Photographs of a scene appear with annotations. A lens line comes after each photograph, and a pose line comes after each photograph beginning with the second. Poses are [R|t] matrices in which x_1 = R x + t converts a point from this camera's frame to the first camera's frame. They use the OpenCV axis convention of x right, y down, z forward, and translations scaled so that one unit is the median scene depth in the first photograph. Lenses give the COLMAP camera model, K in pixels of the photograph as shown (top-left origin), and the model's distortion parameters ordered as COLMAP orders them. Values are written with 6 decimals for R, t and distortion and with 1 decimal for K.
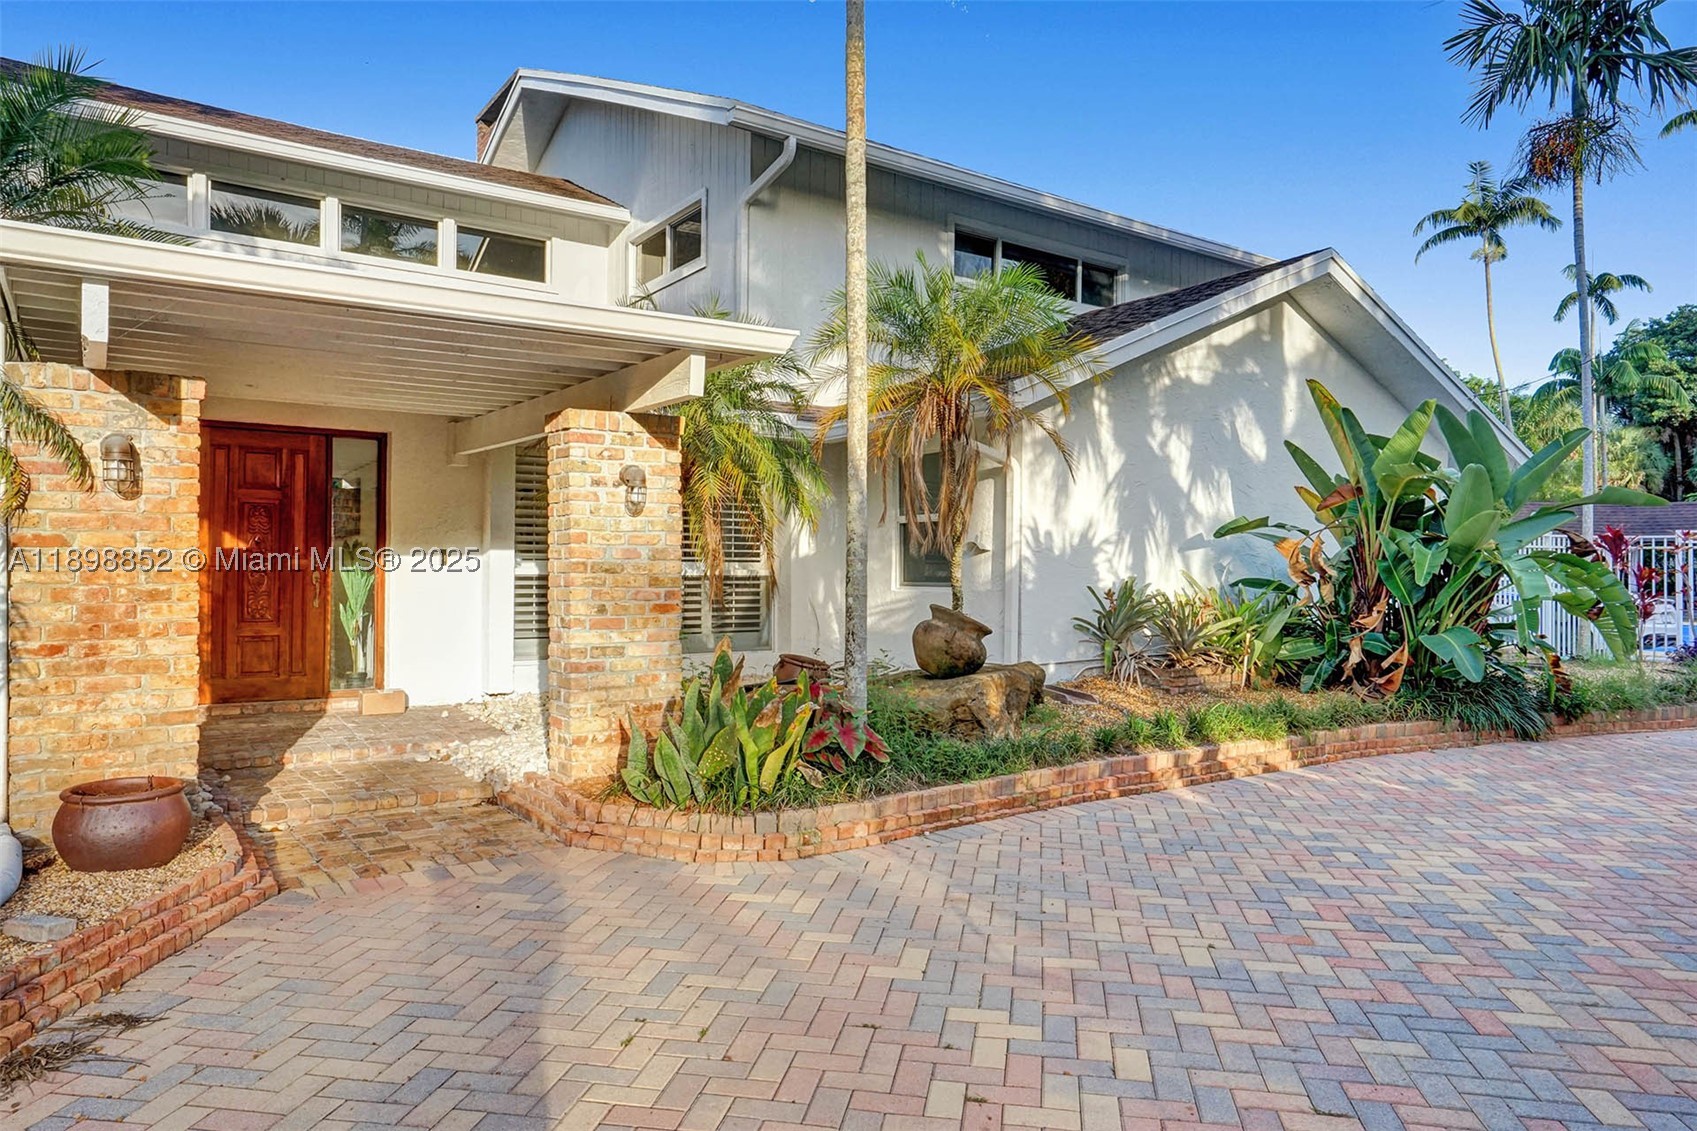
lens RADIAL K [[1072.5, 0, 859.6], [0, 1072.5, 563.2], [0, 0, 1]] dist [-0.013373, -0.001462]
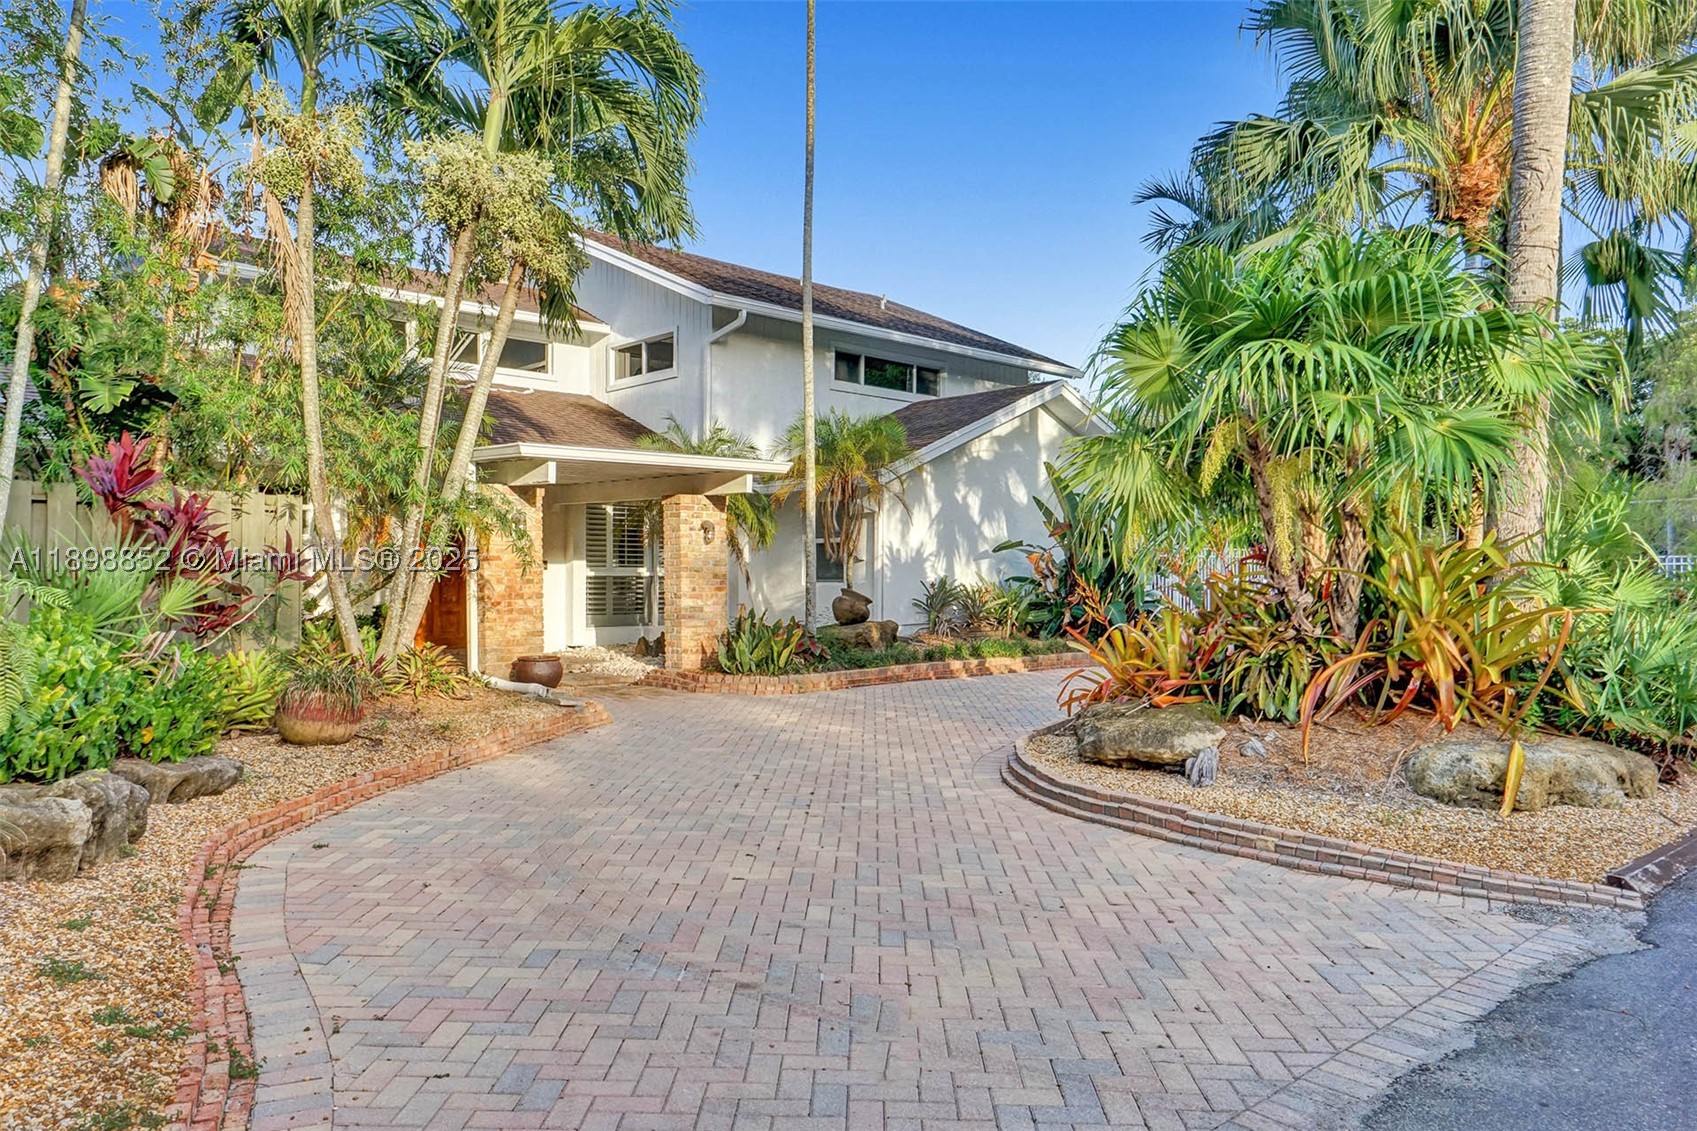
lens RADIAL K [[1147.8, 0, 856.6], [0, 1147.8, 575.3], [0, 0, 1]] dist [0.024605, 0.014008]
pose [[0.988399, -0.004699, 0.151804, -0.176550], [0.004224, 0.999985, 0.003449, 0.006166], [-0.151818, -0.002768, 0.988405, -0.844884]]
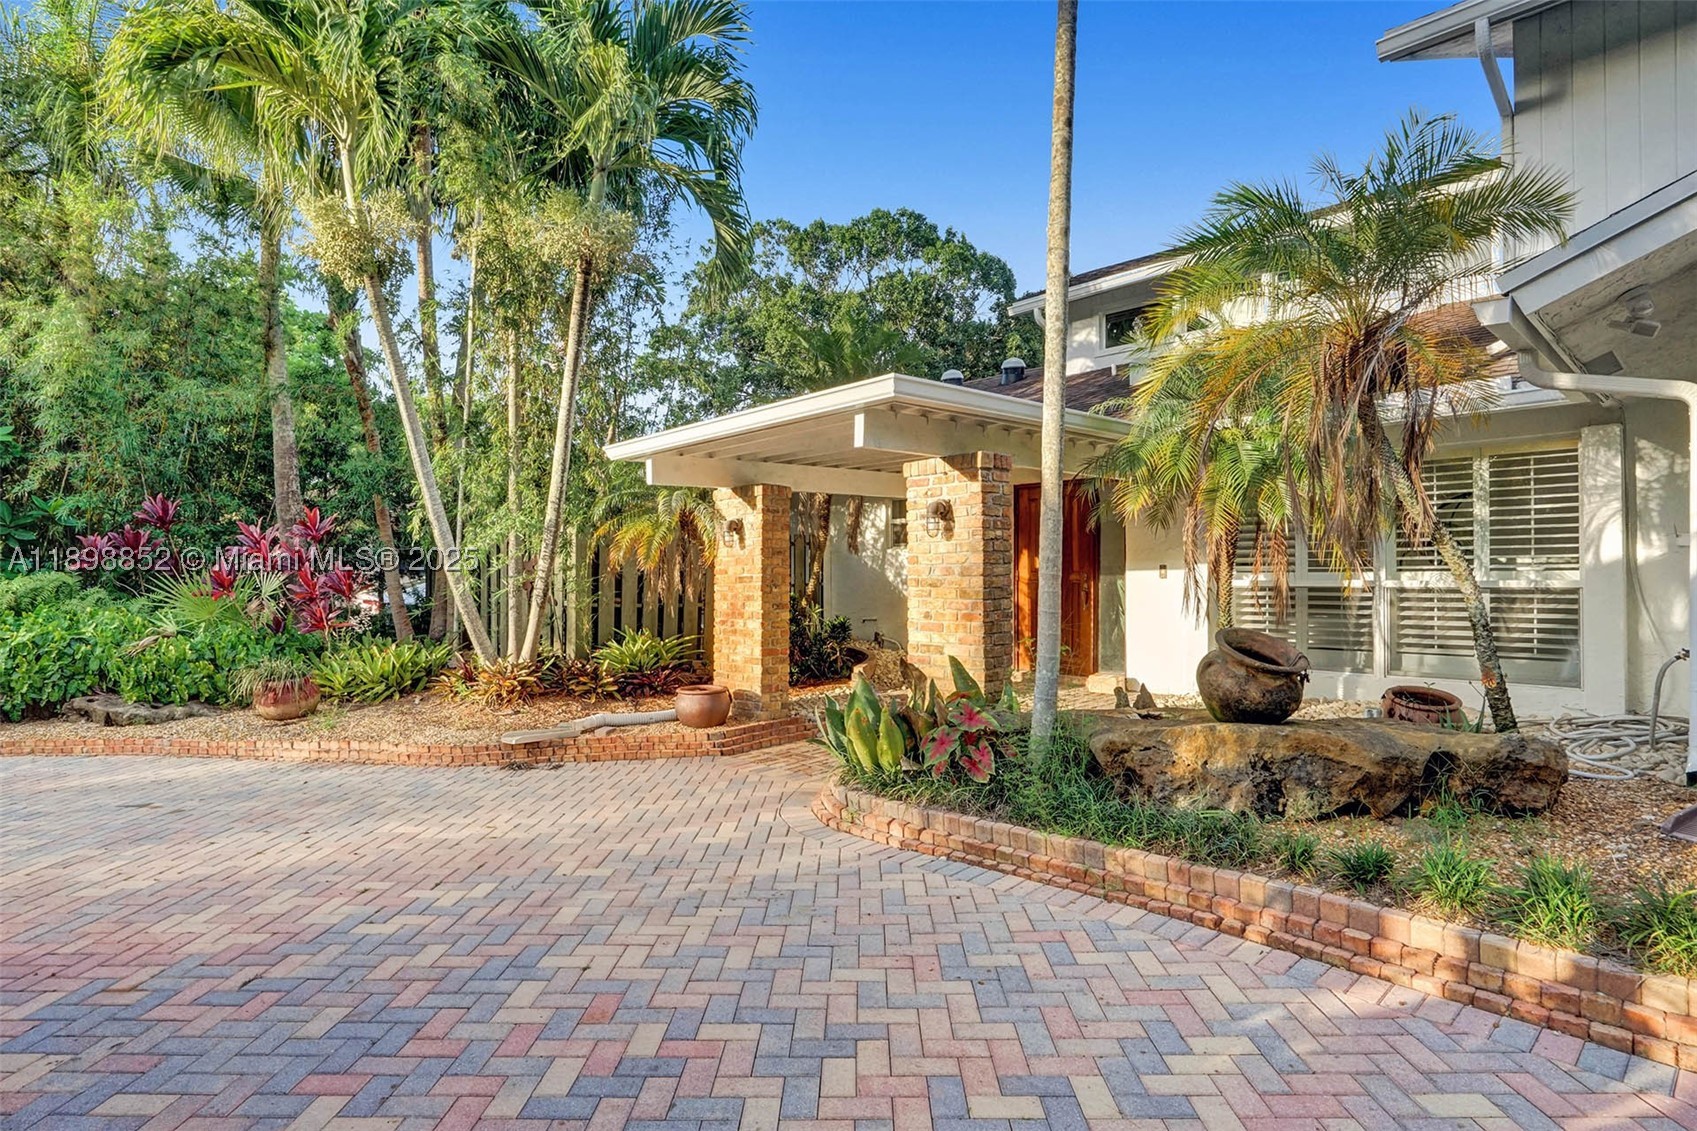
lens RADIAL K [[881.7, 0, 843.3], [0, 881.7, 563.1], [0, 0, 1]] dist [-0.034240, 0.001658]
pose [[0.150751, -0.022558, -0.988314, 0.515354], [0.012988, 0.999699, -0.020837, 0.001088], [0.988486, -0.009695, 0.150999, 0.489958]]
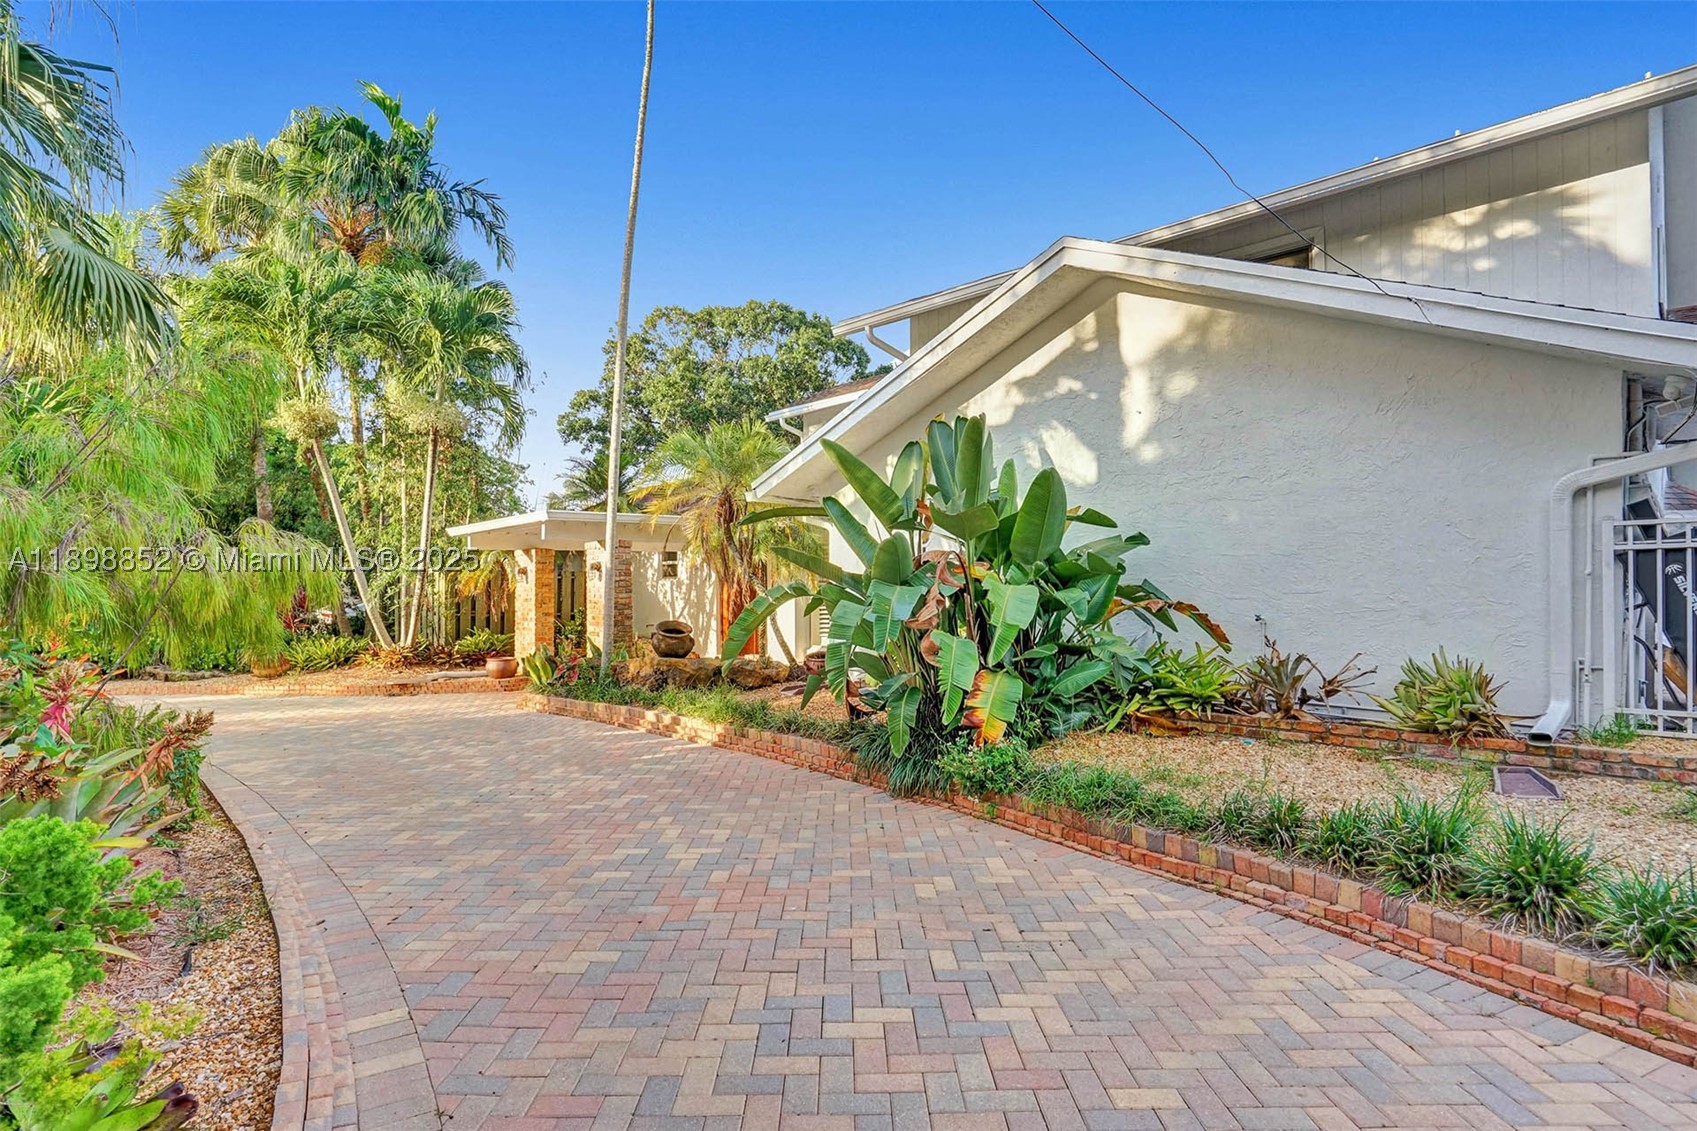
lens RADIAL K [[808.3, 0, 821.9], [0, 808.3, 596.6], [0, 0, 1]] dist [-0.001379, -0.000058]
pose [[0.185763, -0.006170, -0.982575, 1.180535], [0.014727, 0.999885, -0.003494, 0.004573], [0.982484, -0.013821, 0.185832, 0.775566]]
